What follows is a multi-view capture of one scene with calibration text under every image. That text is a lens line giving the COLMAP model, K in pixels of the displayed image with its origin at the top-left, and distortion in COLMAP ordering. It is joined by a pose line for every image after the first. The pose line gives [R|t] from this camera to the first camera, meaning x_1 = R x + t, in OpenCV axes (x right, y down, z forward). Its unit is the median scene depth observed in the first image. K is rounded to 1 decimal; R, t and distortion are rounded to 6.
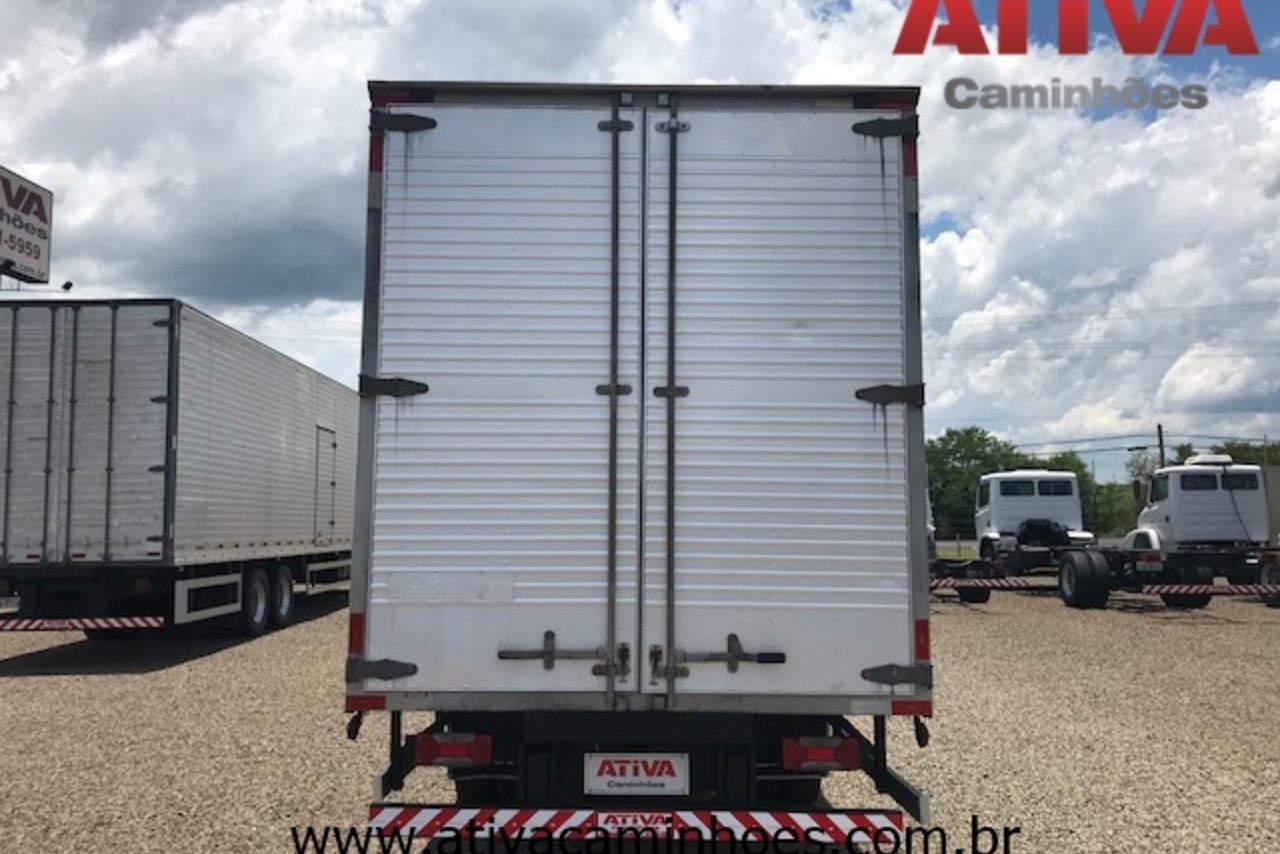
lens RADIAL K [[1058.4, 0, 642.3], [0, 1058.4, 428.2], [0, 0, 1]] dist [0.002187, -0.014038]
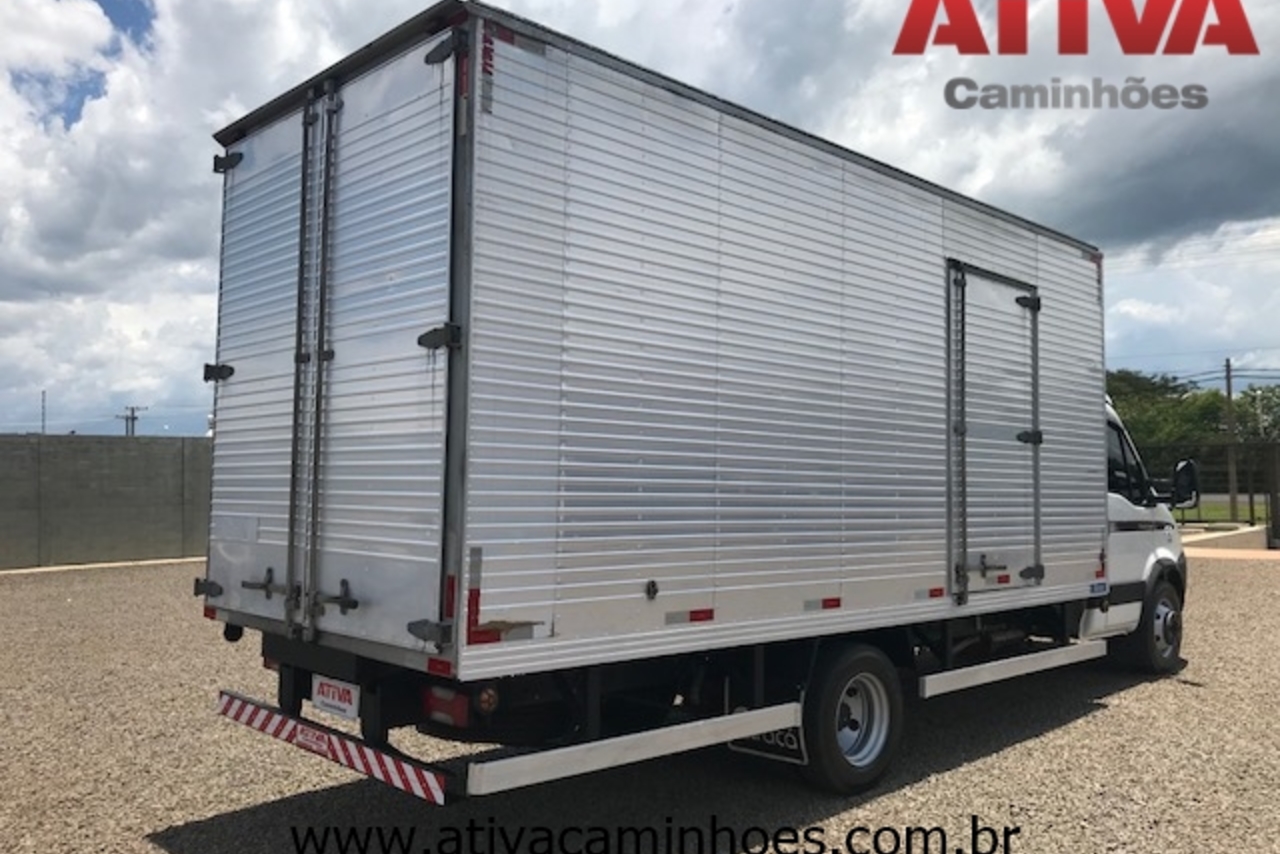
lens RADIAL K [[1058.4, 0, 644.0], [0, 1058.4, 426.3], [0, 0, 1]] dist [0.002187, -0.014038]
pose [[0.694518, -0.044480, -0.718099, 1.035988], [0.082130, 0.996464, 0.017711, 0.045201], [0.714772, -0.071278, 0.695716, 0.467980]]
